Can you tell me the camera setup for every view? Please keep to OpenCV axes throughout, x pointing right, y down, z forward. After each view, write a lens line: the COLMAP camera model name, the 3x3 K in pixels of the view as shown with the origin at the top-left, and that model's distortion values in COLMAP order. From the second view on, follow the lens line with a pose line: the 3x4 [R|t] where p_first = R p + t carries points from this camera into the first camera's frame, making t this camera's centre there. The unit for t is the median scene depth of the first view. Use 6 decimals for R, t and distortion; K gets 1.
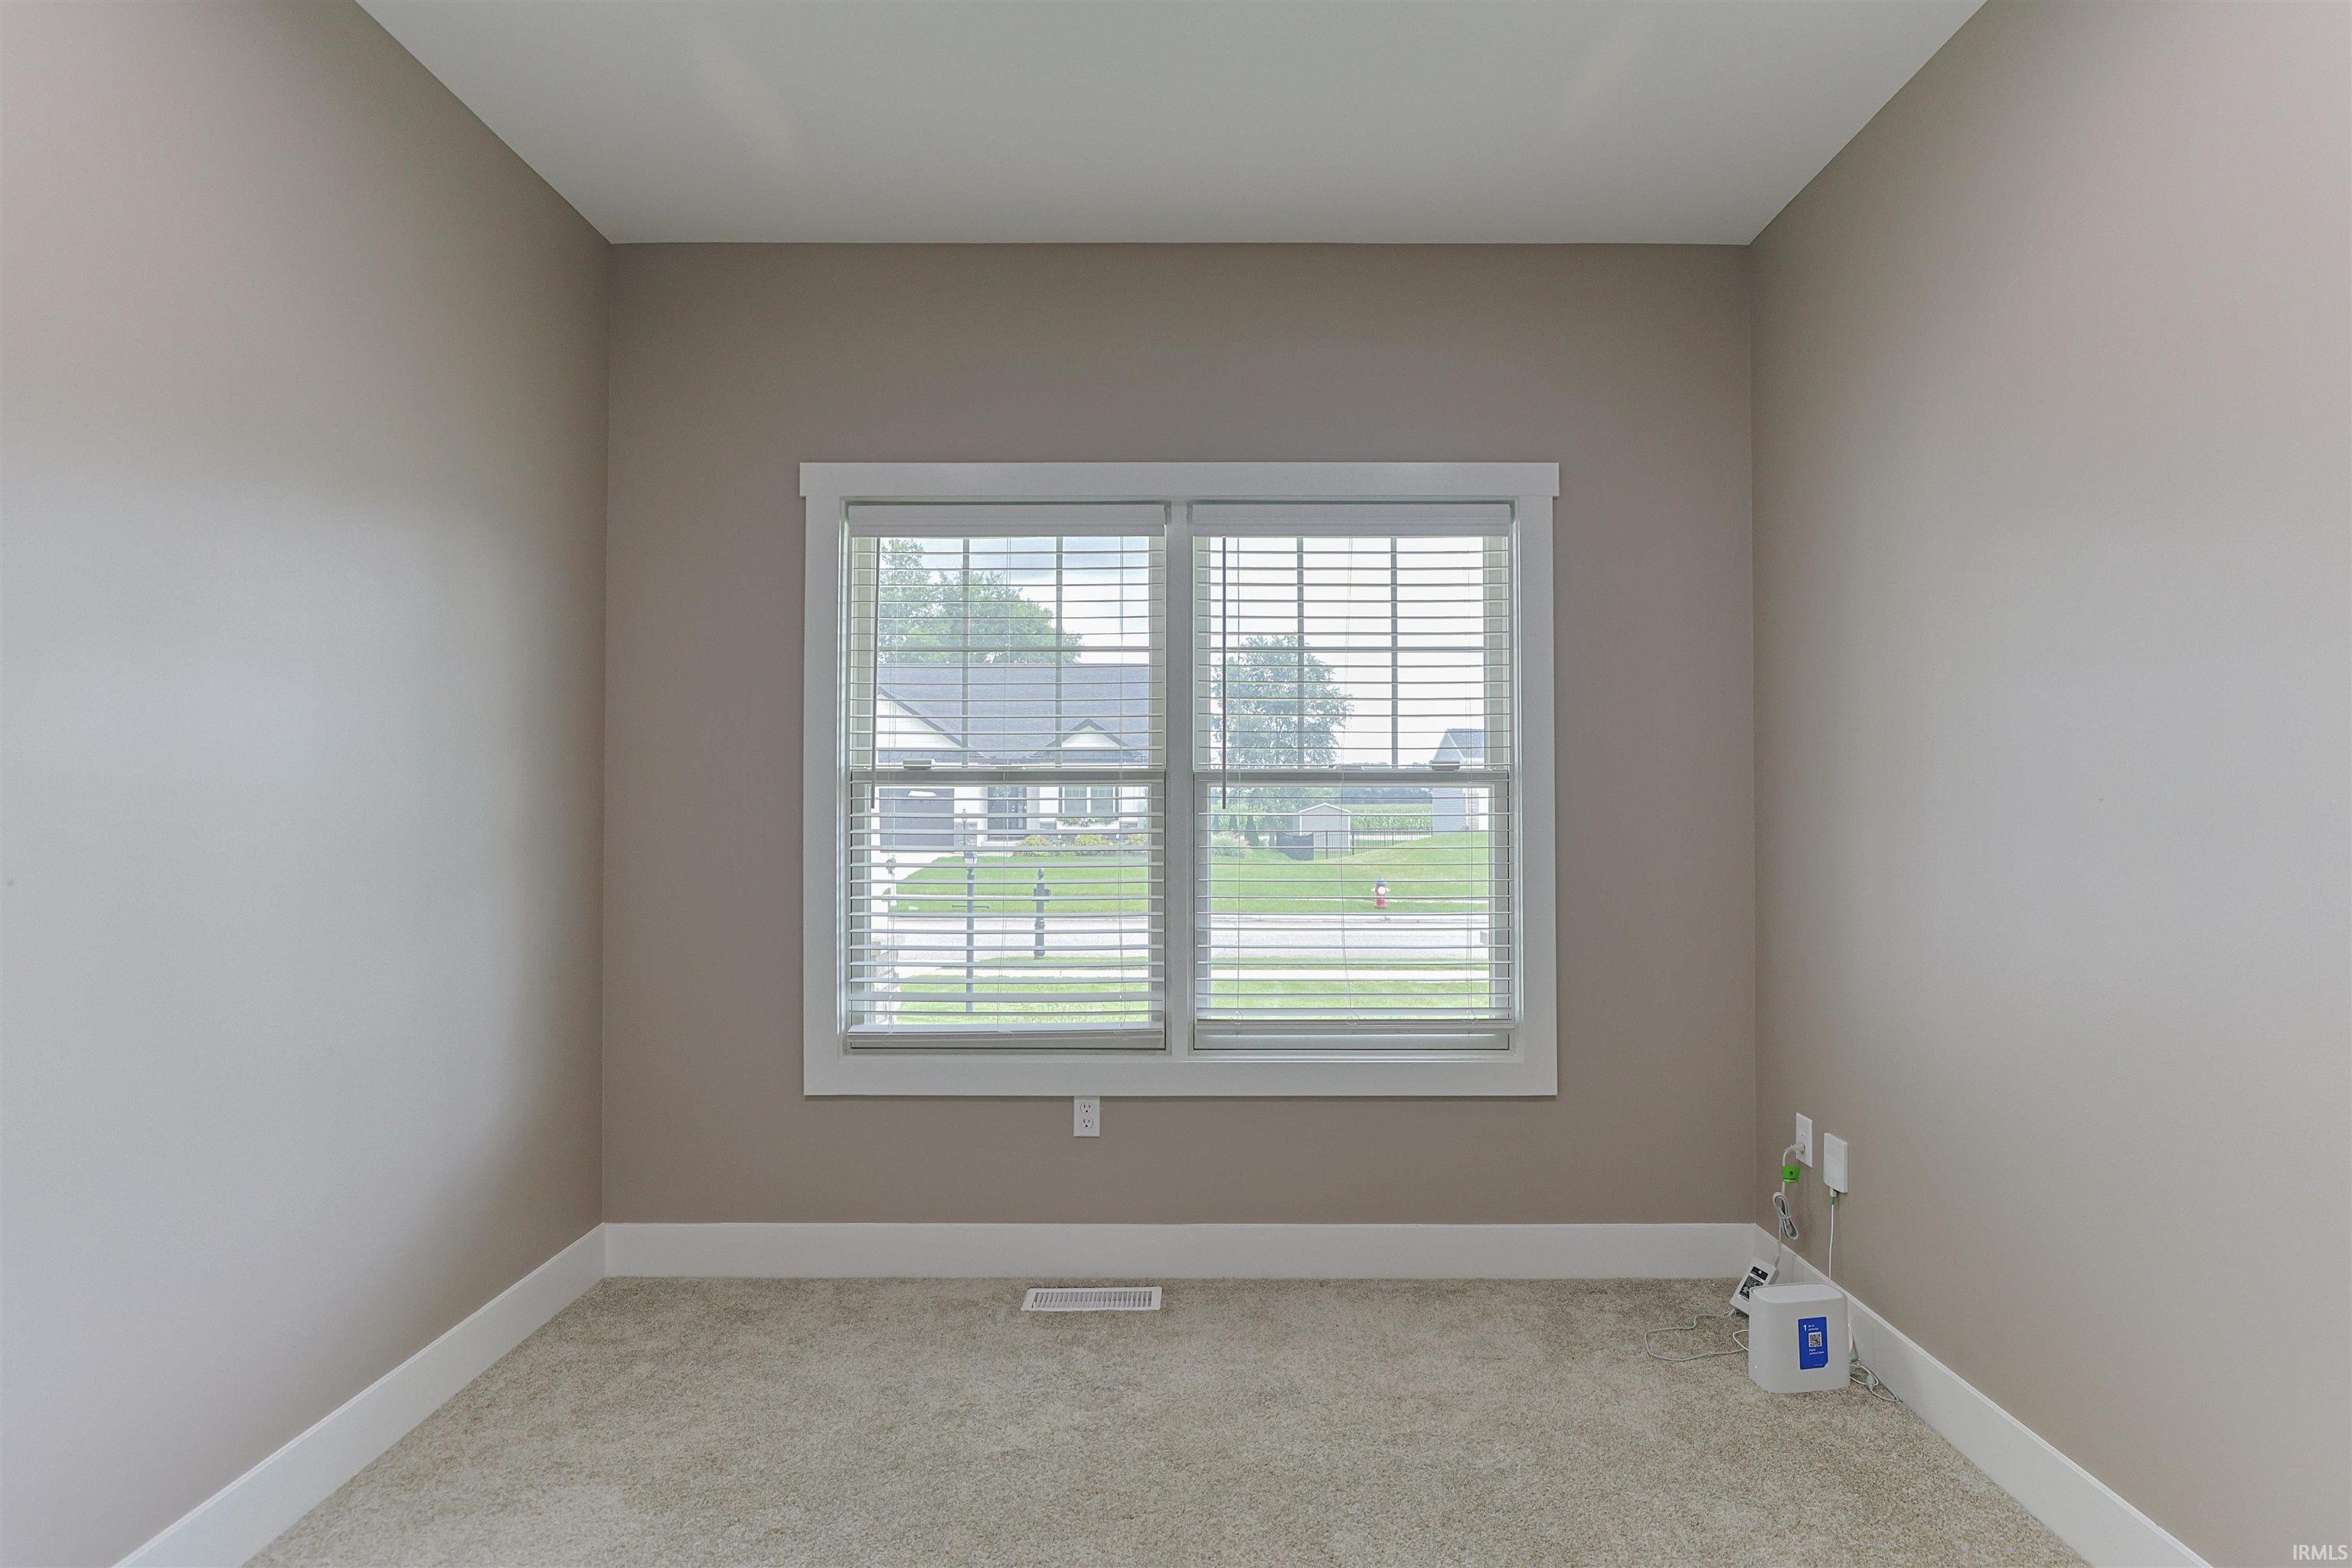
lens RADIAL K [[1142.9, 0, 1165.0], [0, 1142.9, 795.8], [0, 0, 1]] dist [-0.015669, 0.004111]
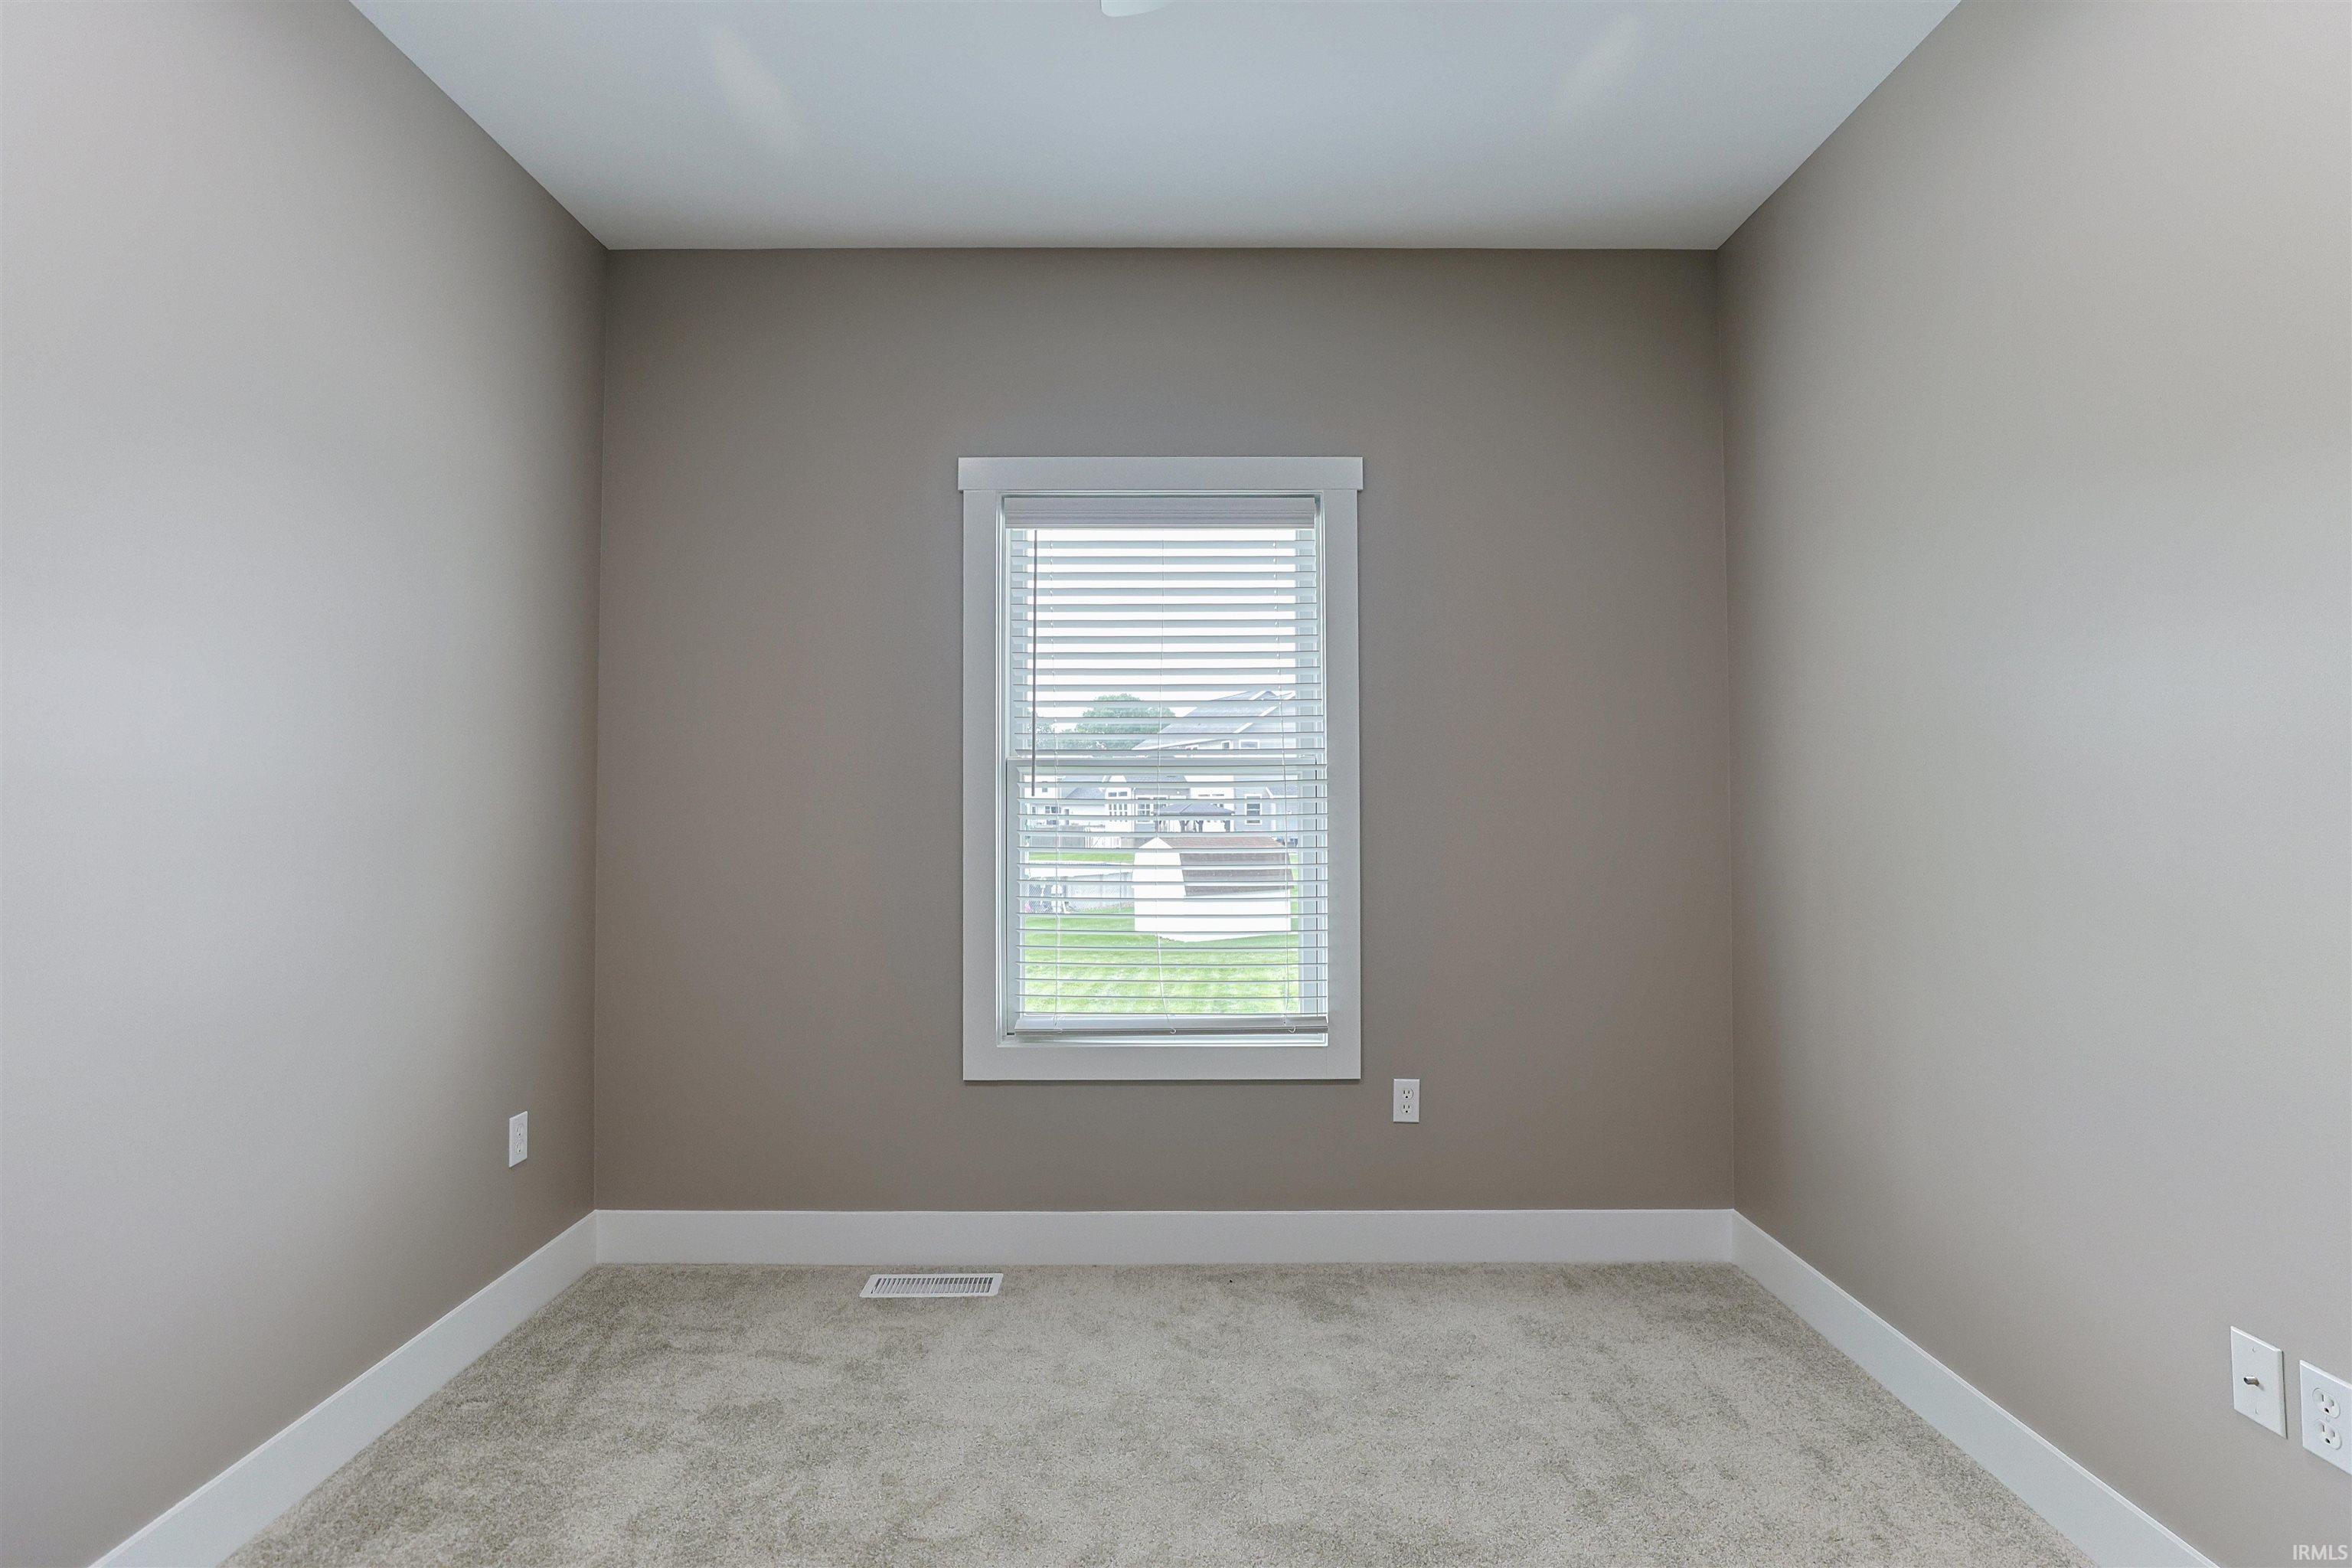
lens RADIAL K [[1142.9, 0, 1185.0], [0, 1142.9, 757.5], [0, 0, 1]] dist [-0.015669, 0.004111]
pose [[0.999996, -0.000400, 0.002787, 0.157025], [0.000464, 0.999735, -0.023007, 0.000978], [-0.002777, 0.023008, 0.999731, -0.012437]]
